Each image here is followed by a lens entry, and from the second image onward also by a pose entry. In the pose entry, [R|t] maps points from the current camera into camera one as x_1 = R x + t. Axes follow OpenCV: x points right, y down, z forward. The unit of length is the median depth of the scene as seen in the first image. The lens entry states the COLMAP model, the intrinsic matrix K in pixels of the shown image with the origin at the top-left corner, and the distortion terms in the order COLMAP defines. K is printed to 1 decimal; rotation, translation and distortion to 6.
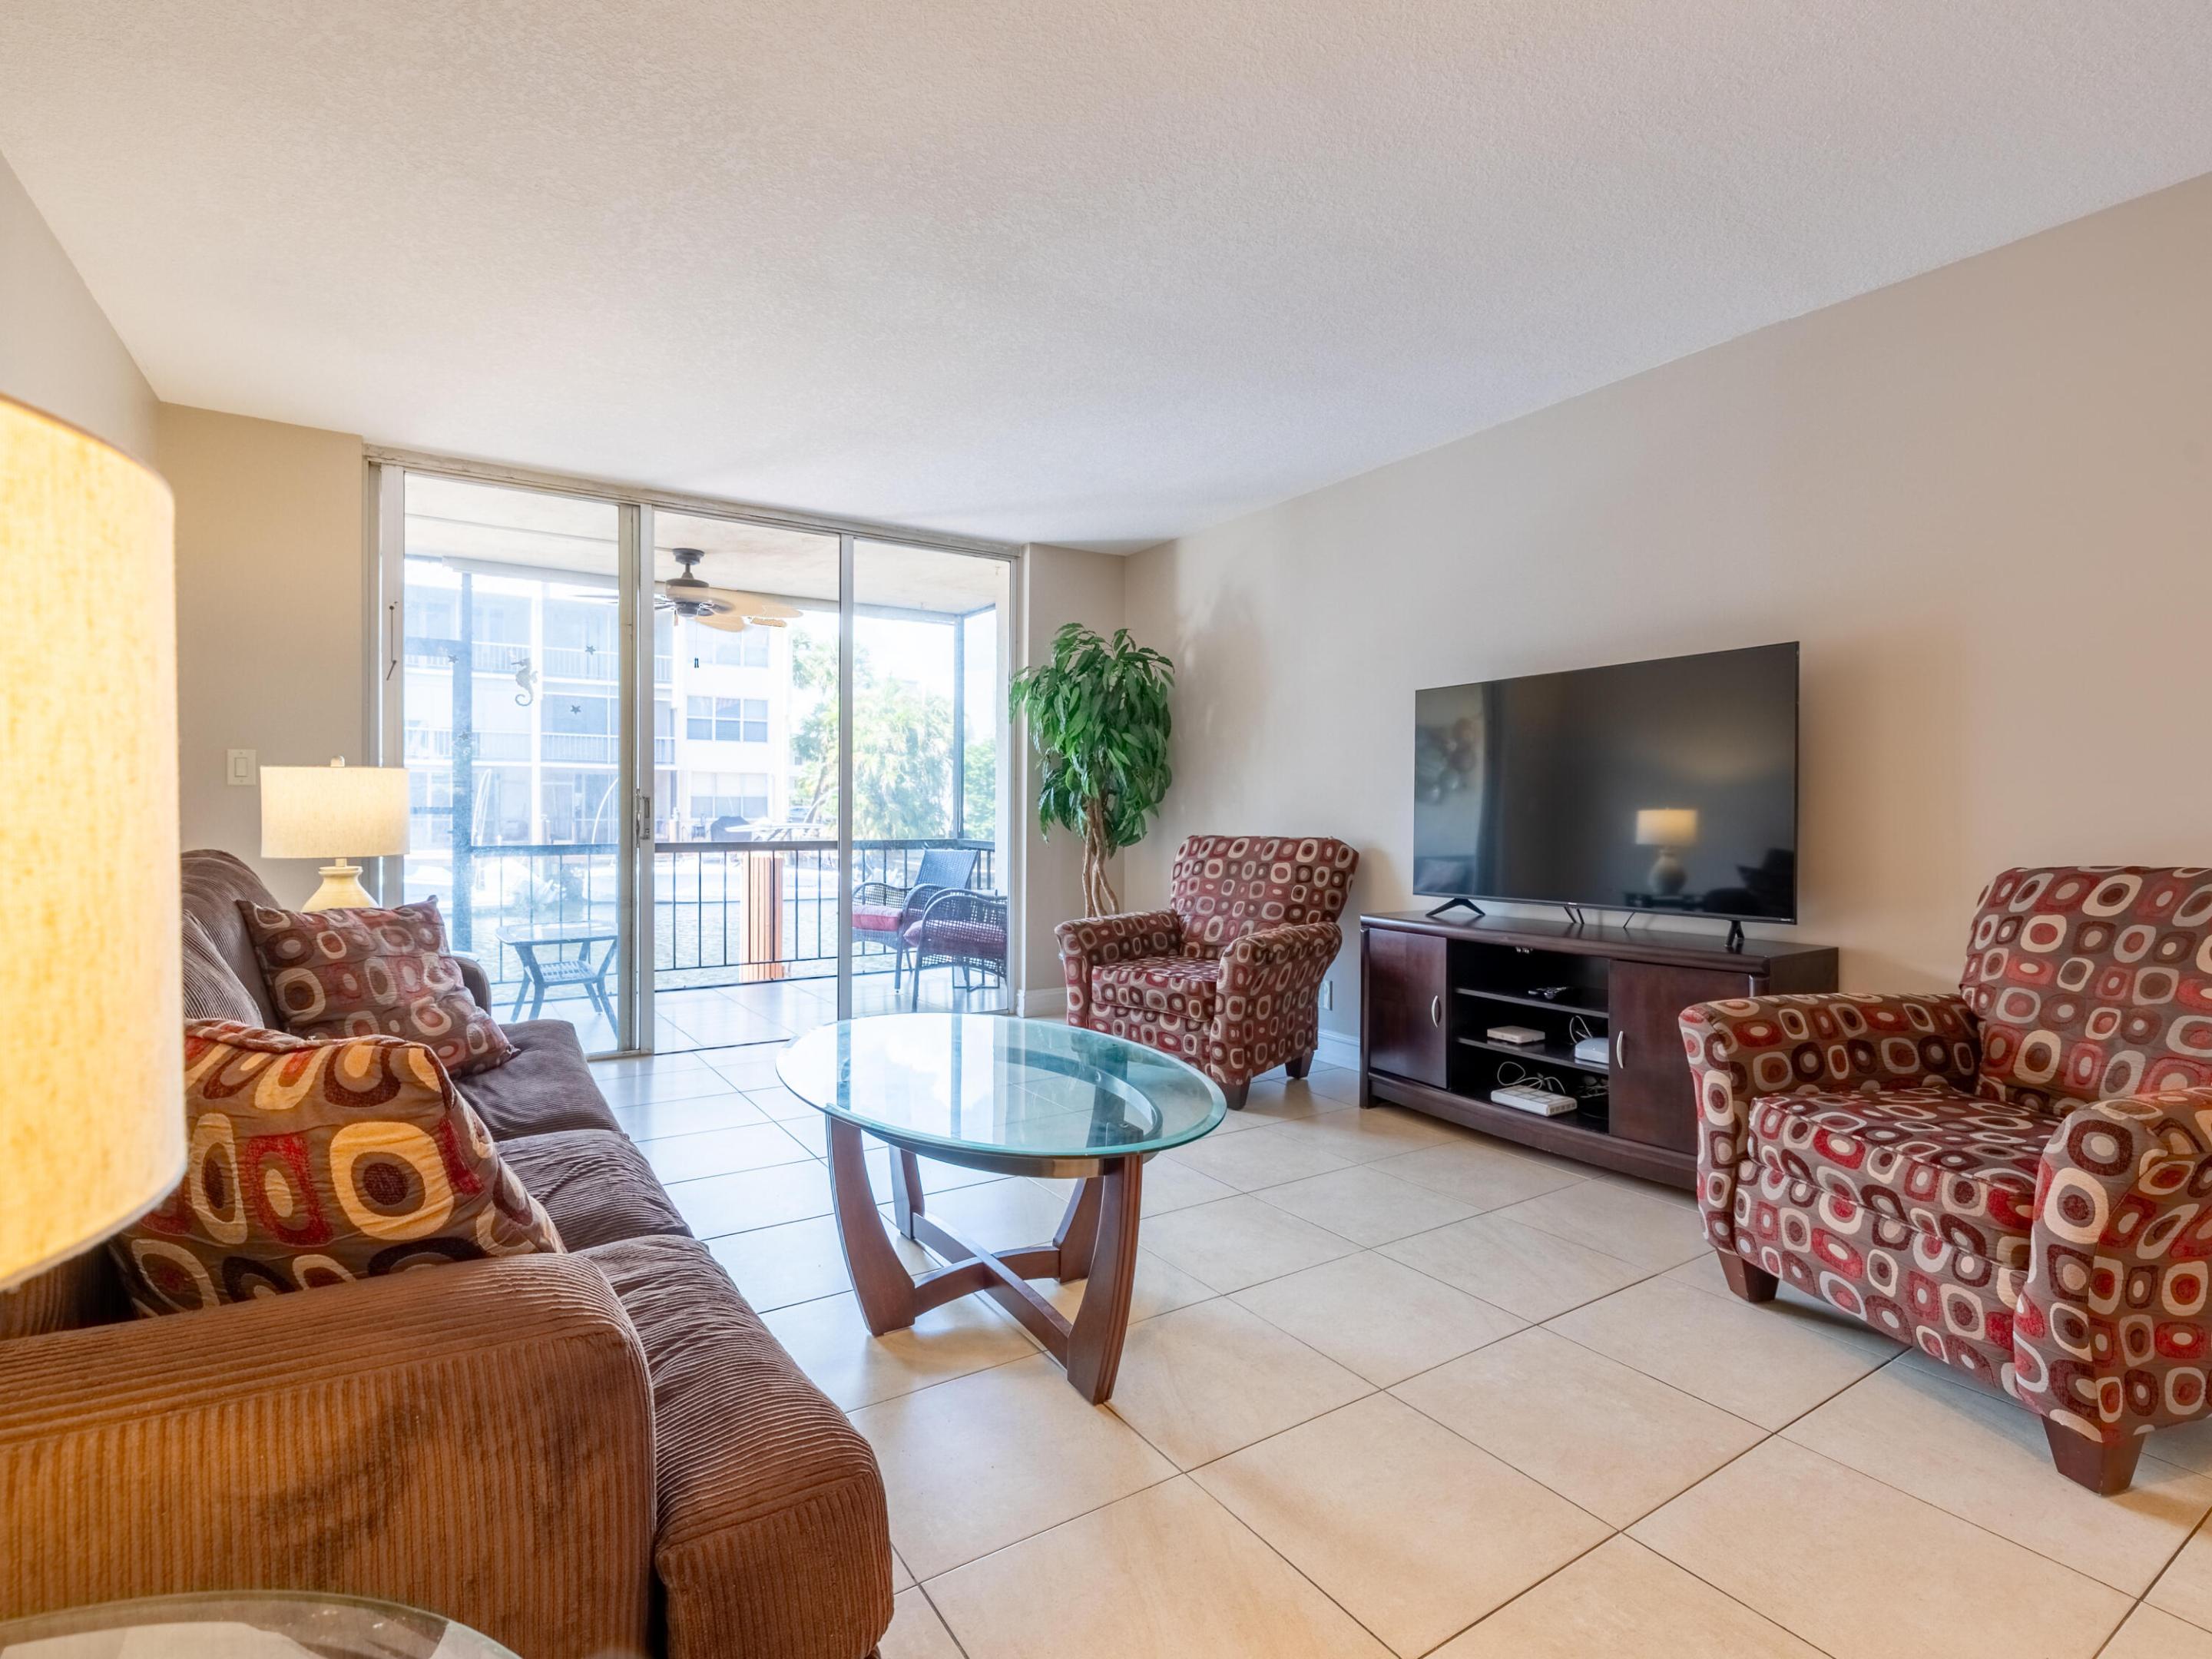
lens RADIAL K [[1060.0, 0, 1091.5], [0, 1060.0, 827.1], [0, 0, 1]] dist [-0.001889, -0.000145]
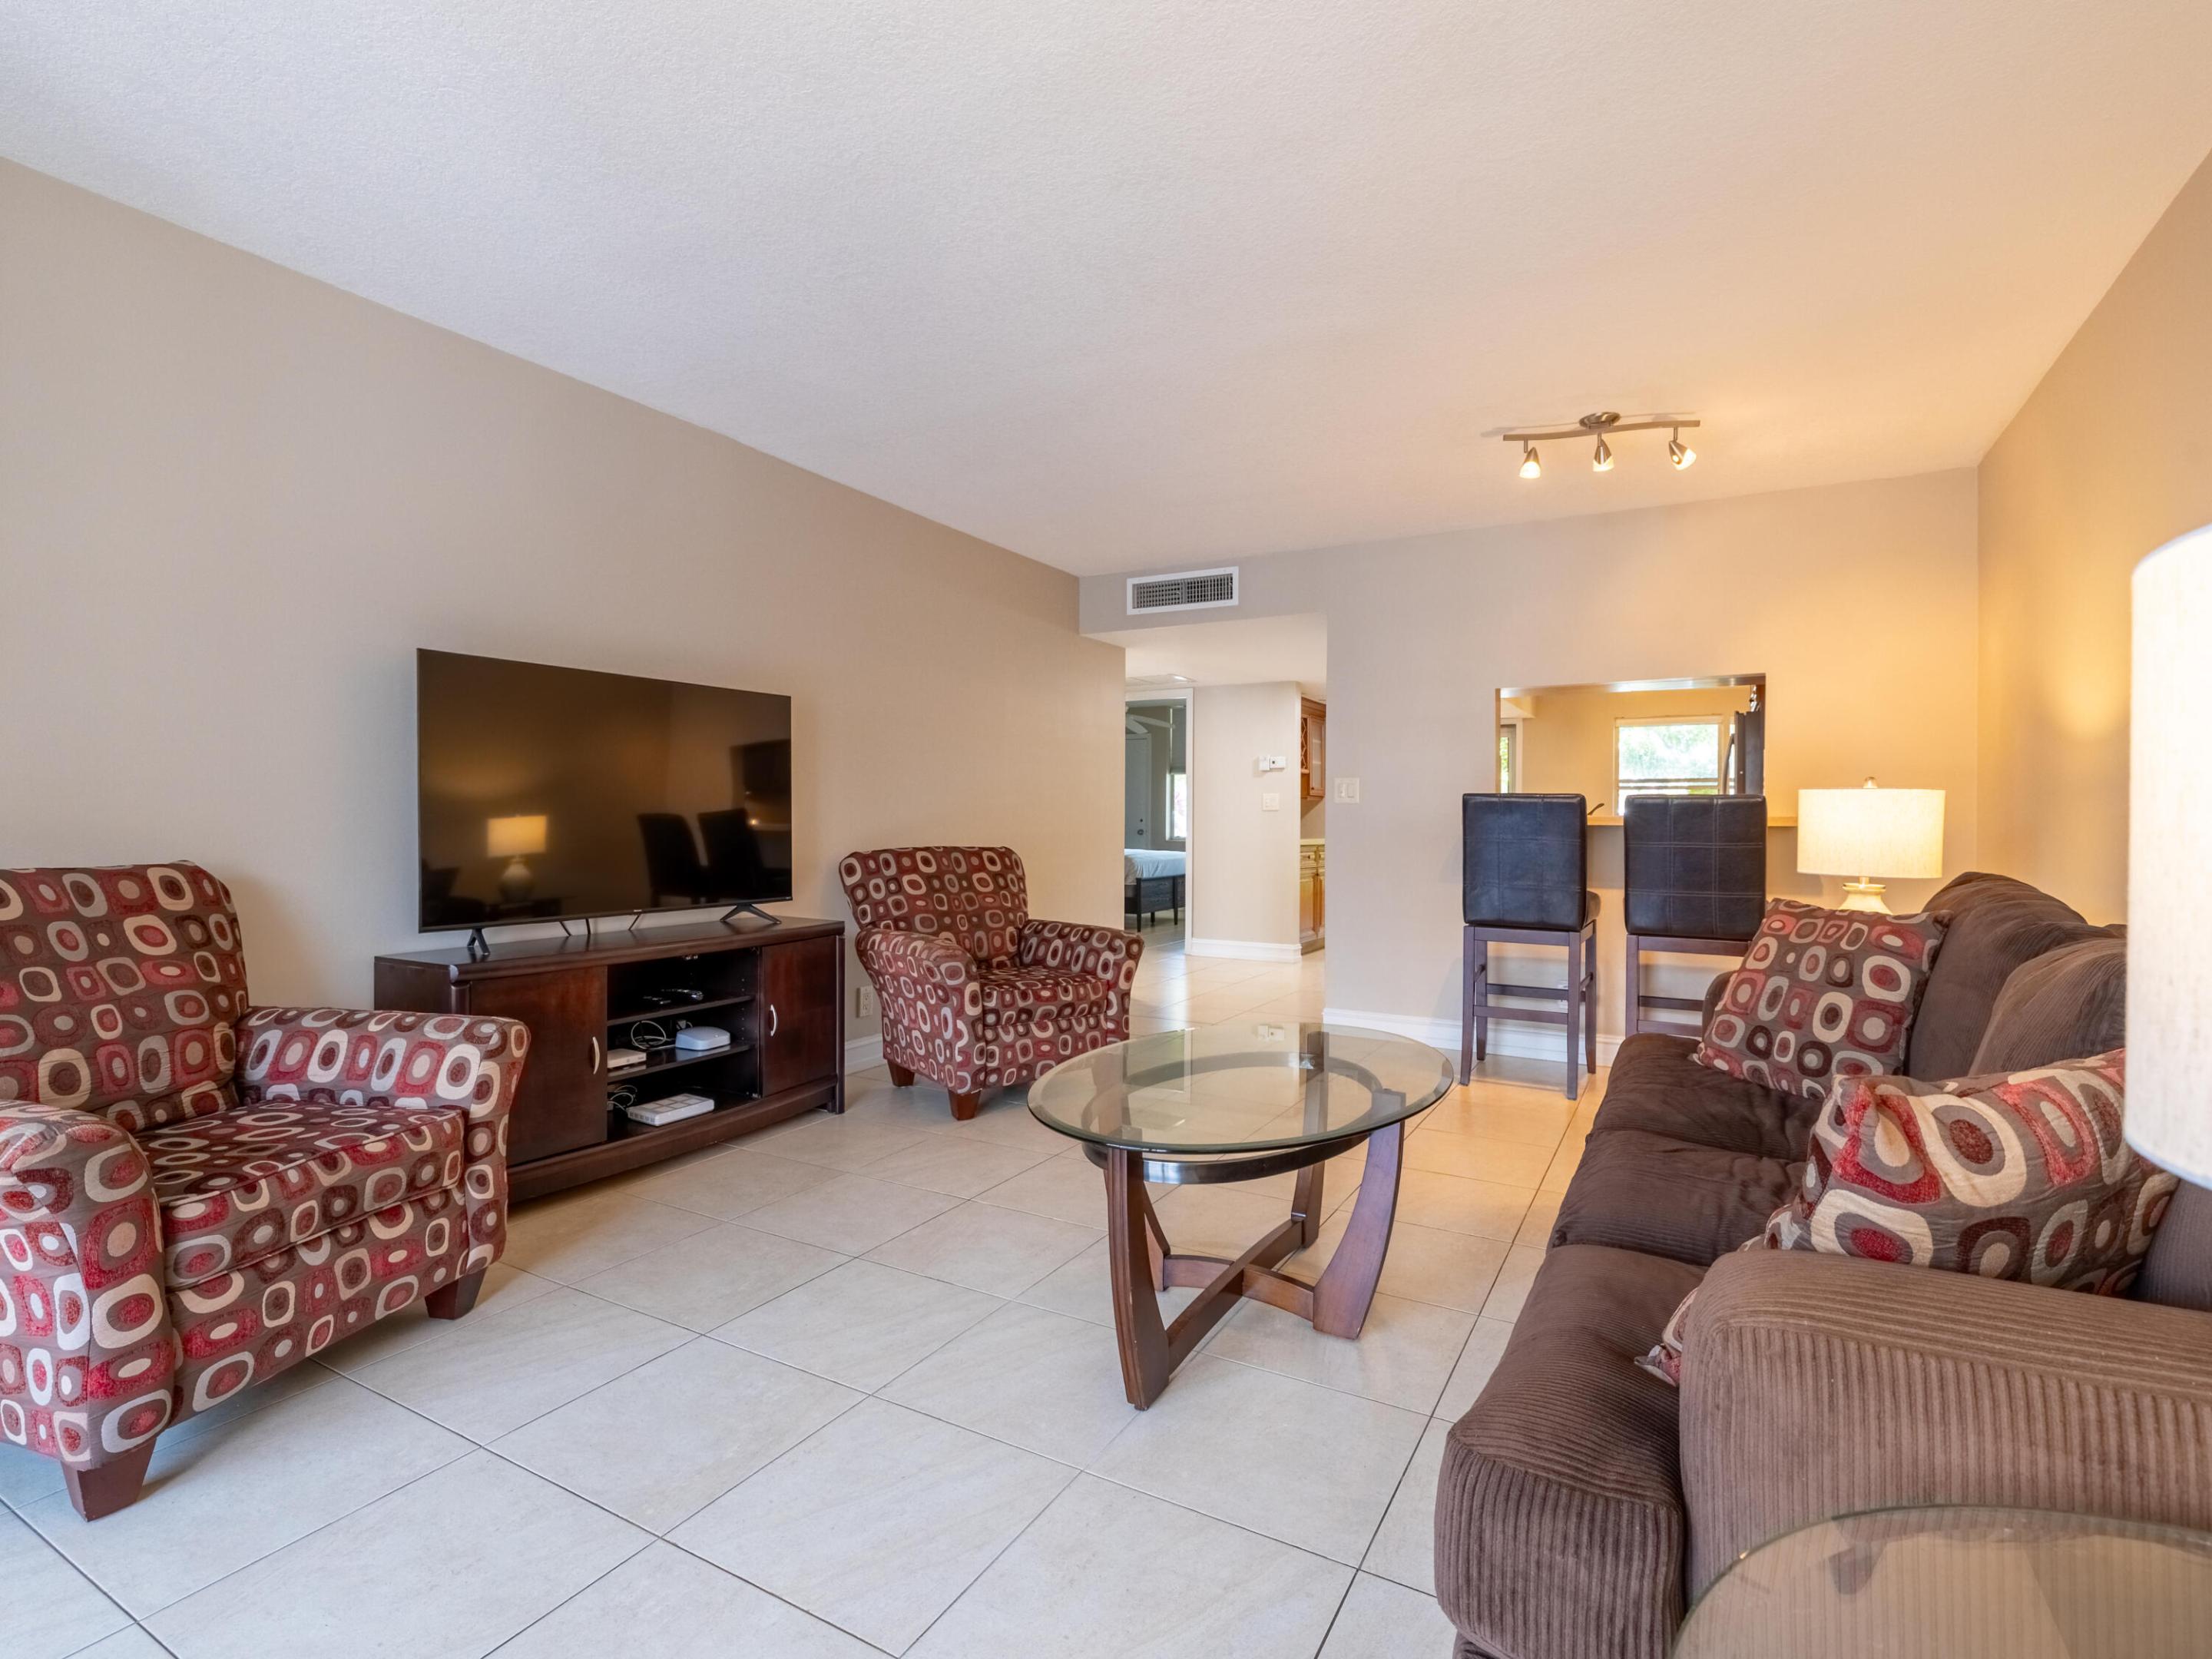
lens RADIAL K [[1060.0, 0, 1097.6], [0, 1060.0, 821.1], [0, 0, 1]] dist [-0.001889, -0.000145]
pose [[-0.470354, -0.004404, 0.882467, -0.802461], [0.001712, 0.999981, 0.005903, -0.023496], [-0.882476, 0.004288, -0.470338, 1.371921]]
